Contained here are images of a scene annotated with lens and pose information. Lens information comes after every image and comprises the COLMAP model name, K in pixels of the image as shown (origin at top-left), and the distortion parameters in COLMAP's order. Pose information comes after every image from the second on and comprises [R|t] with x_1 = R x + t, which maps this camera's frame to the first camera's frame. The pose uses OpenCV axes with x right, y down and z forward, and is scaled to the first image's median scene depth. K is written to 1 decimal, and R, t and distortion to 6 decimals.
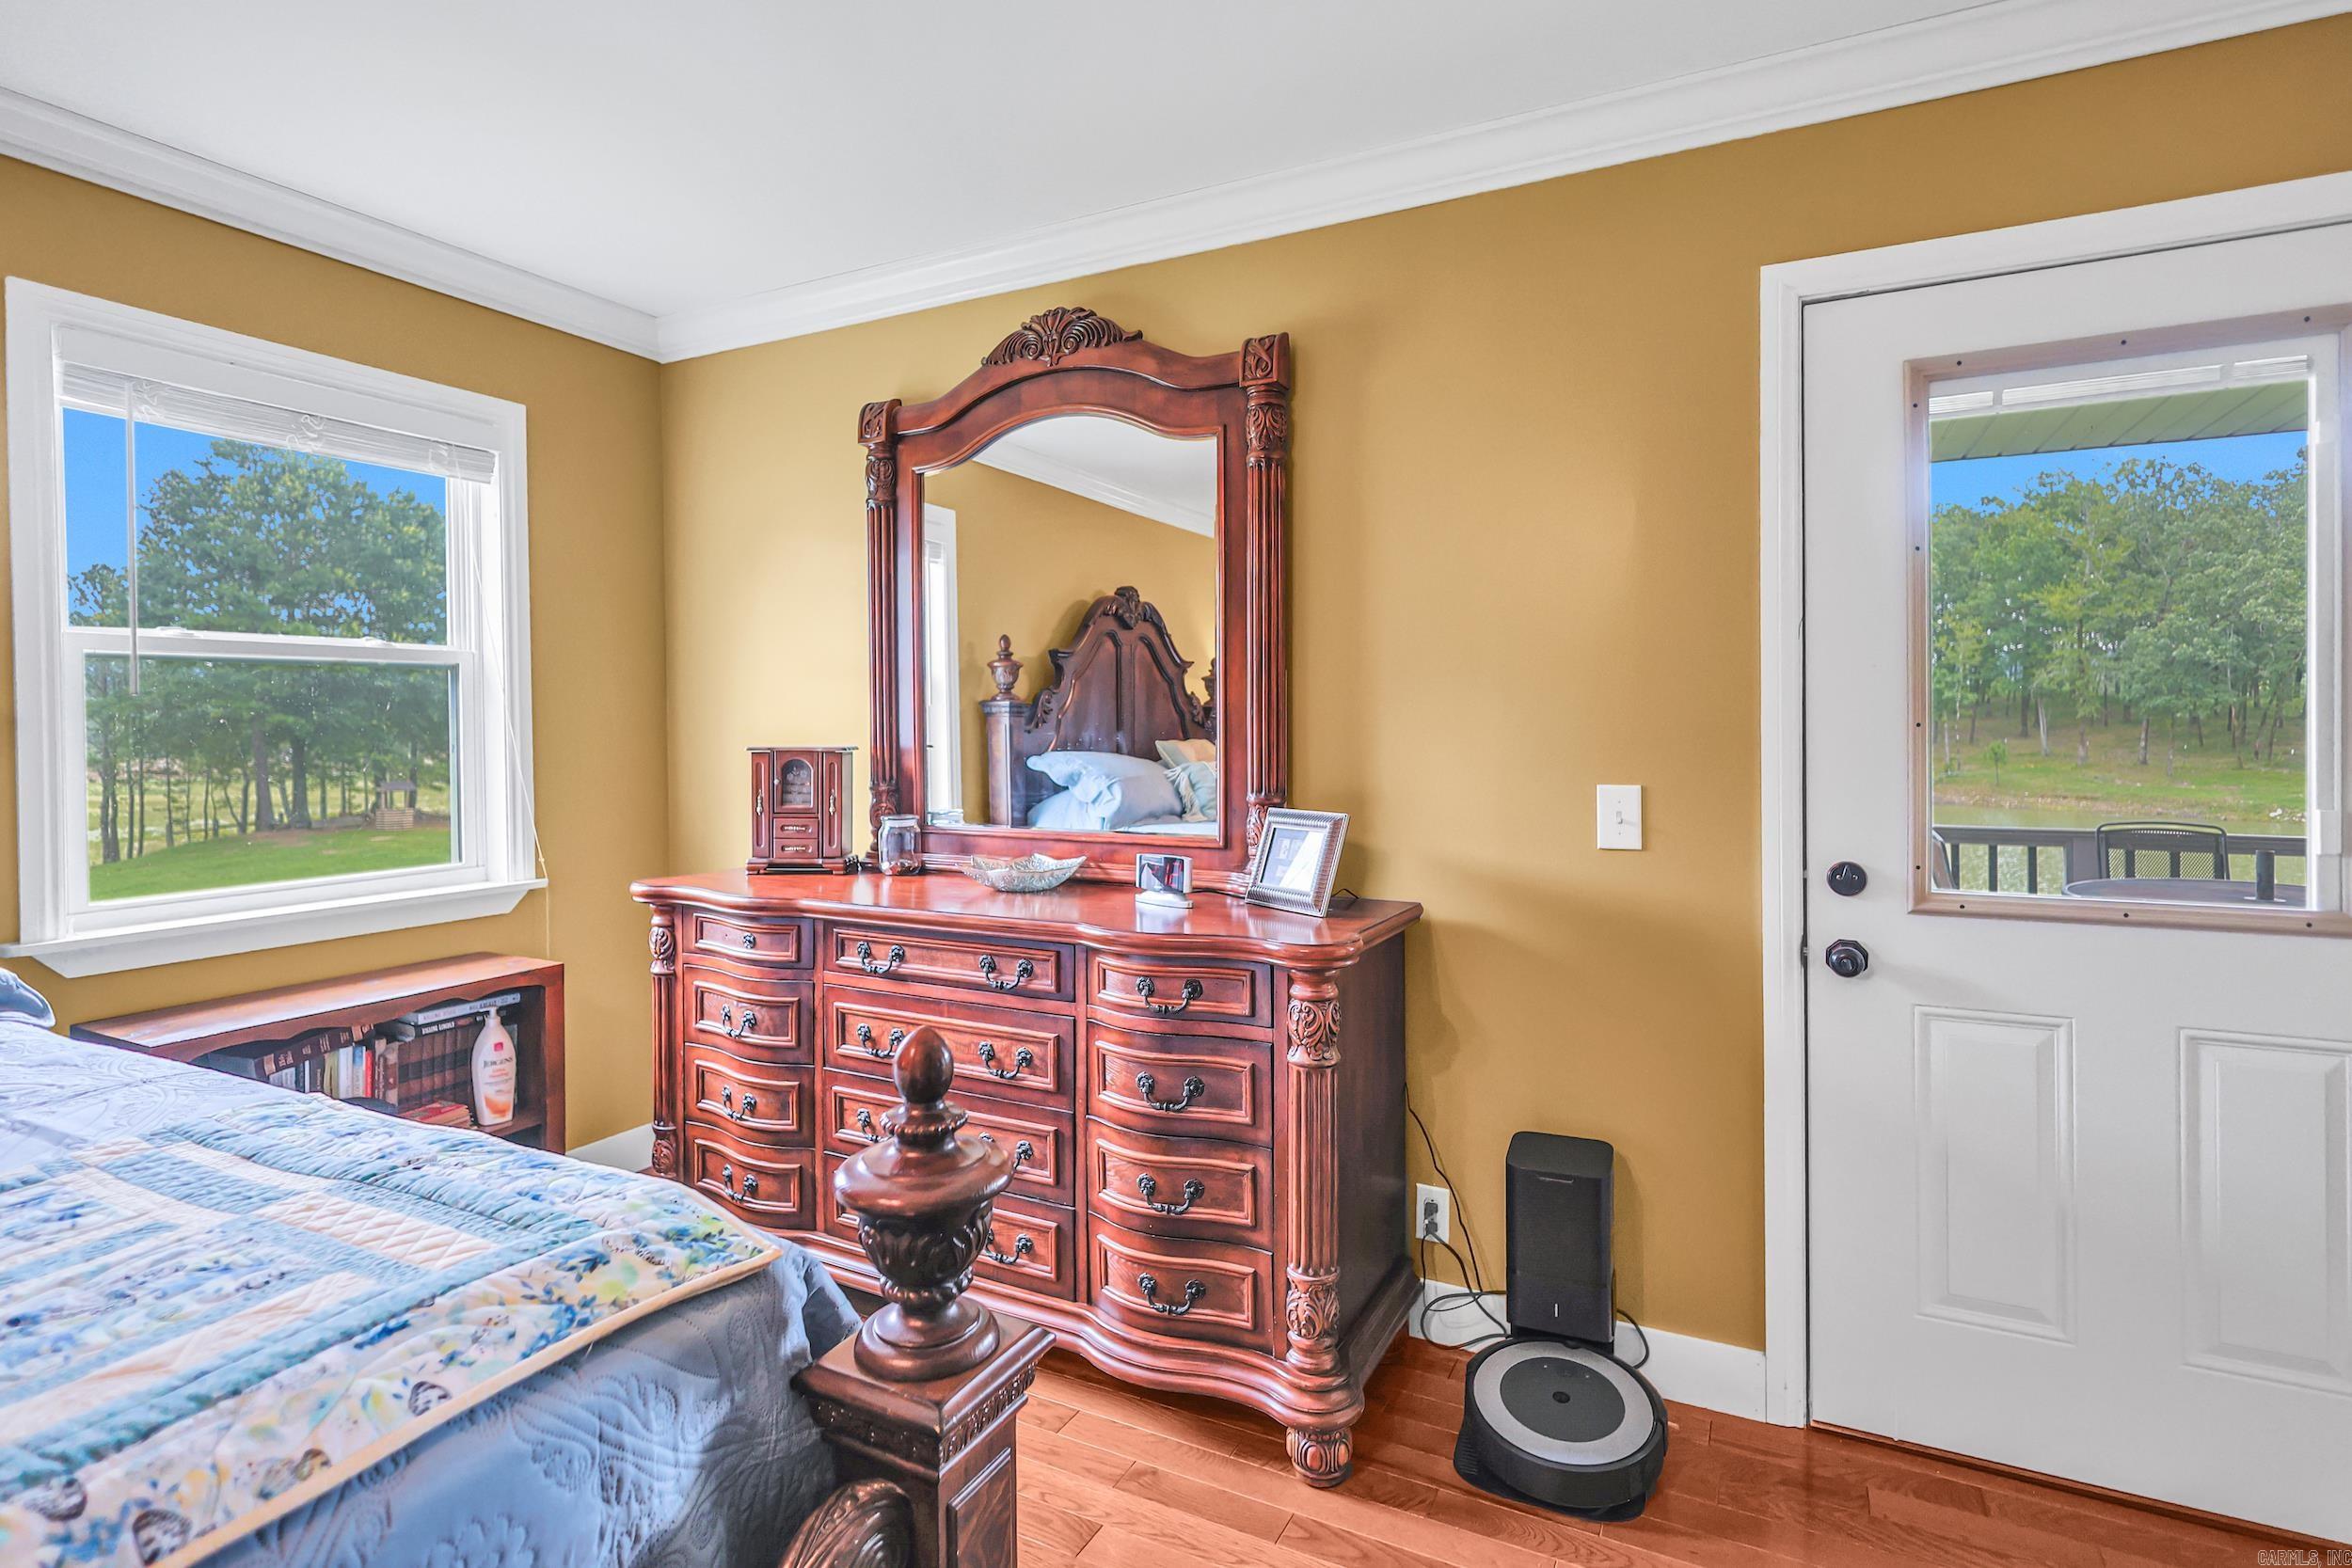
lens RADIAL K [[1220.6, 0, 1192.8], [0, 1220.6, 625.2], [0, 0, 1]] dist [0.000201, 0.000512]
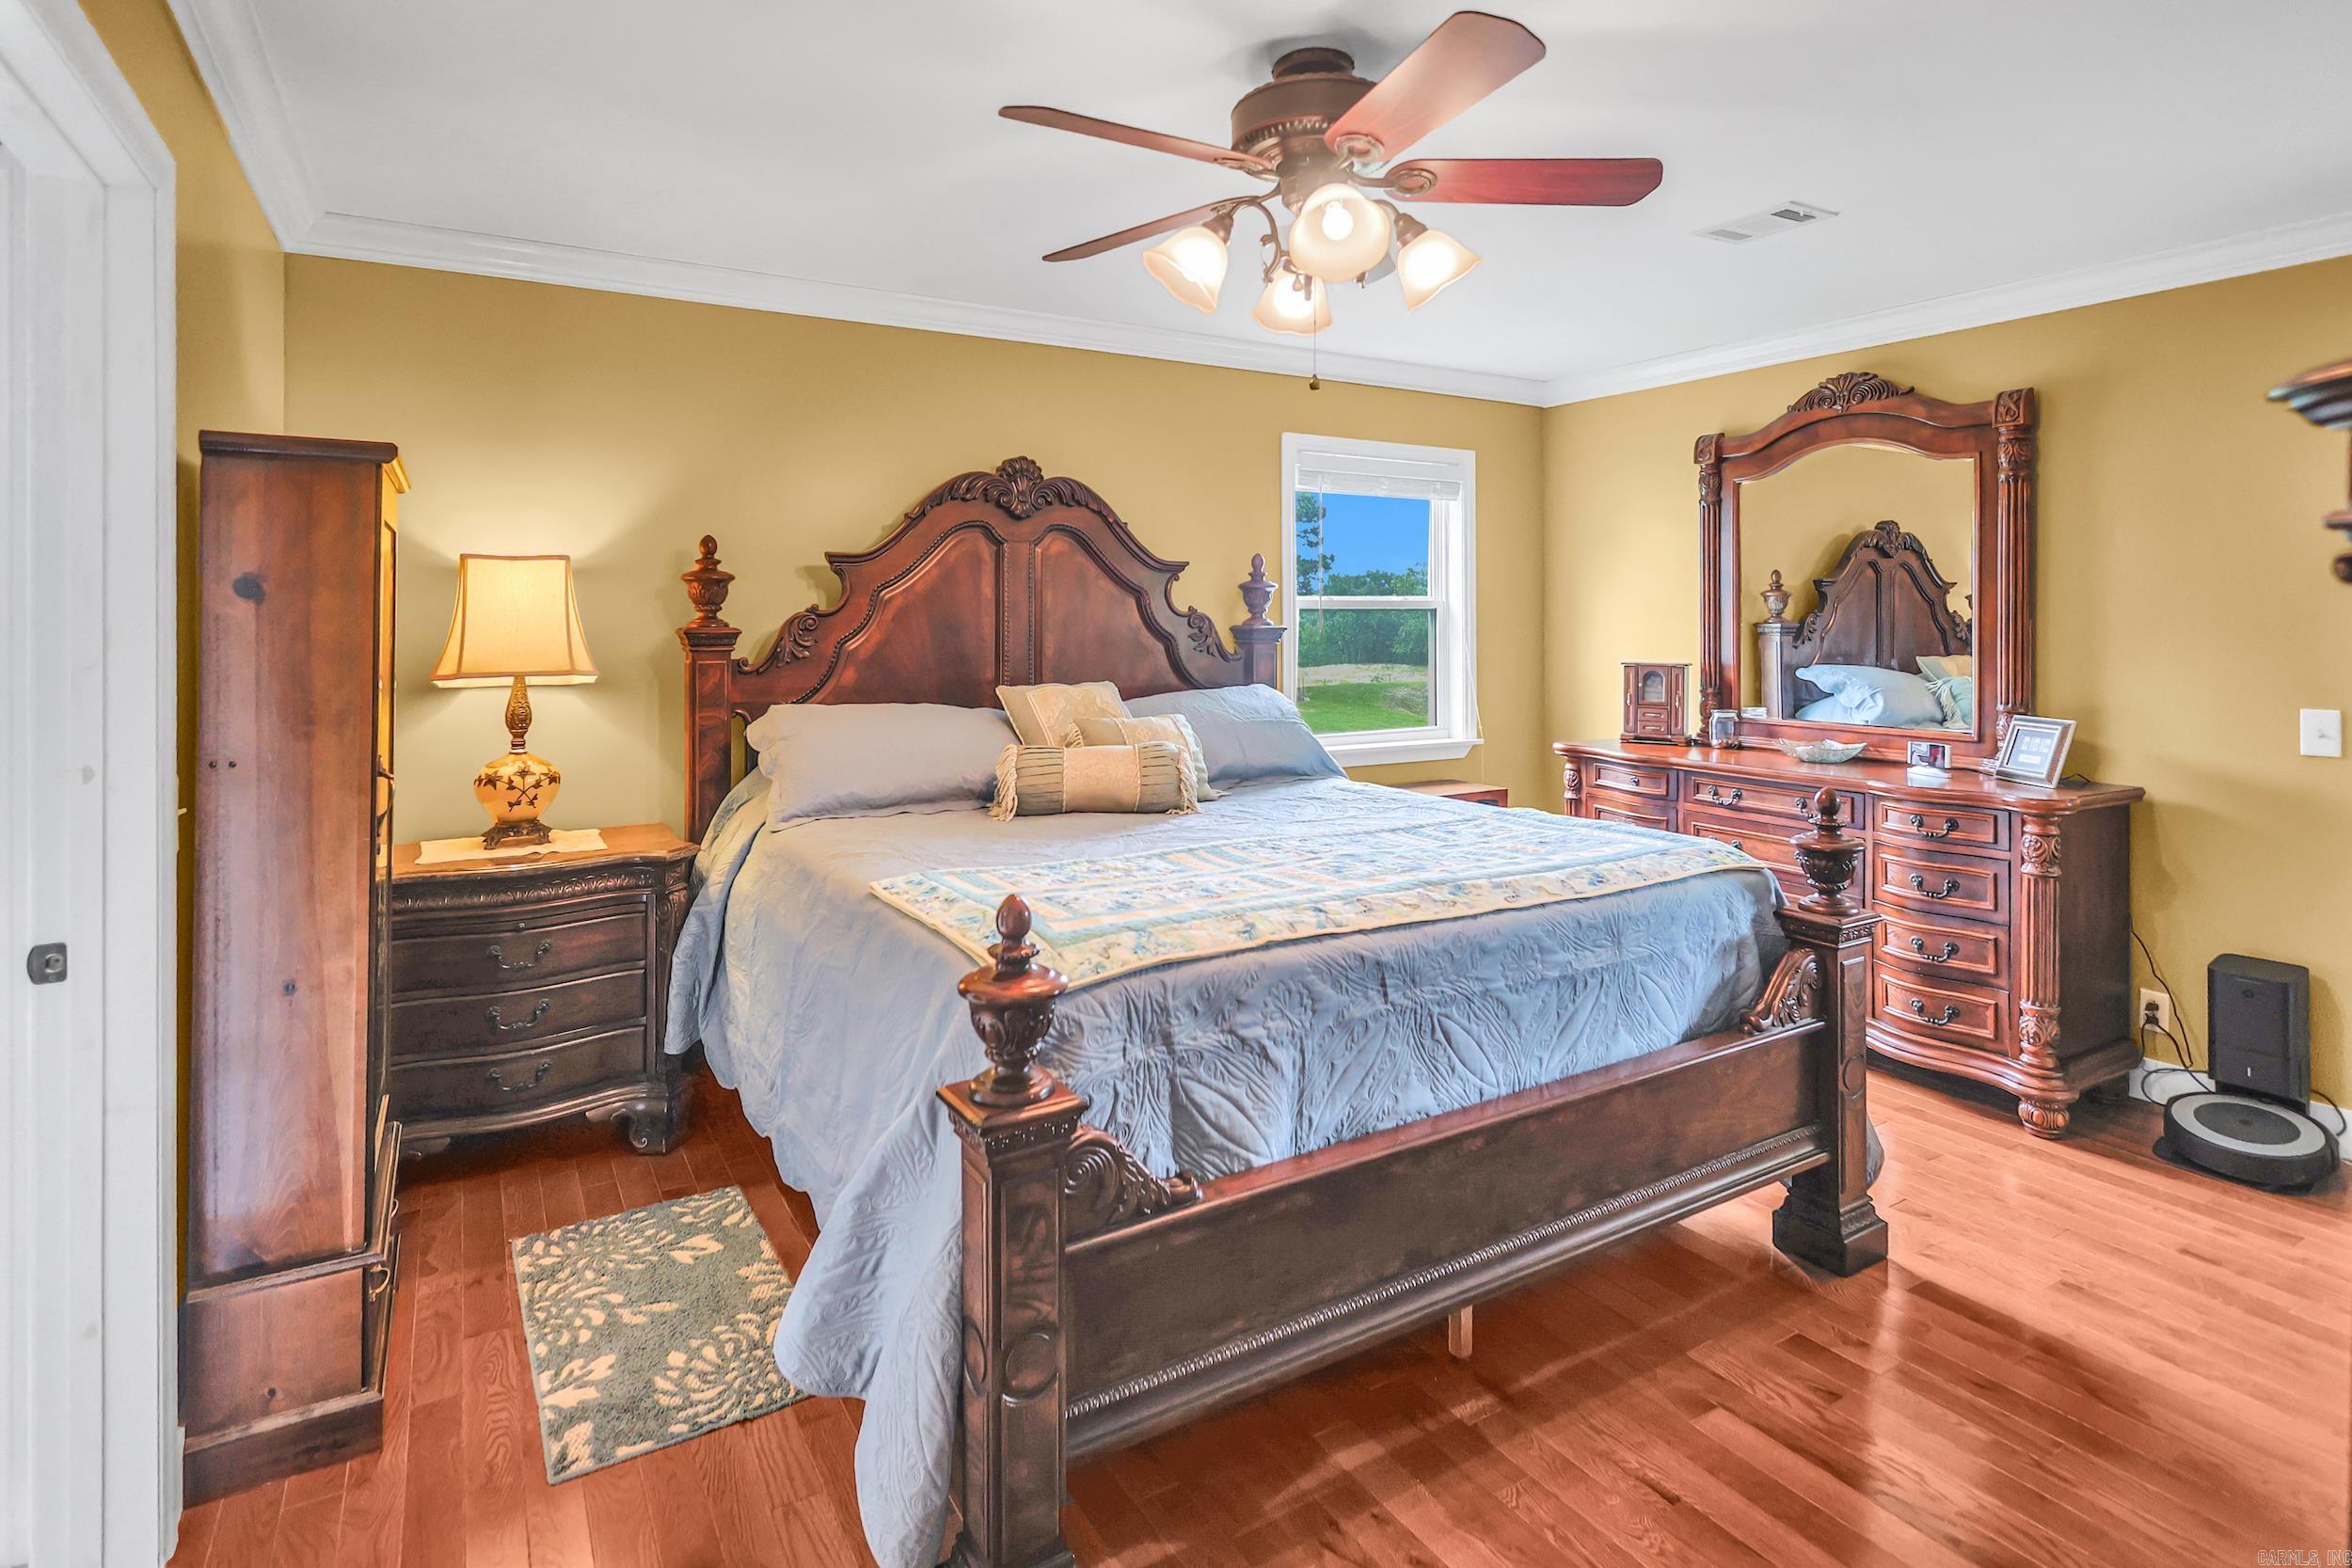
lens RADIAL K [[1220.6, 0, 1192.8], [0, 1220.6, 625.2], [0, 0, 1]] dist [0.000201, 0.000512]
pose [[0.847502, 0.006968, -0.530746, 0.003990], [0.037466, 0.996634, 0.072912, -0.095924], [0.529468, -0.081678, 0.844389, -0.709349]]
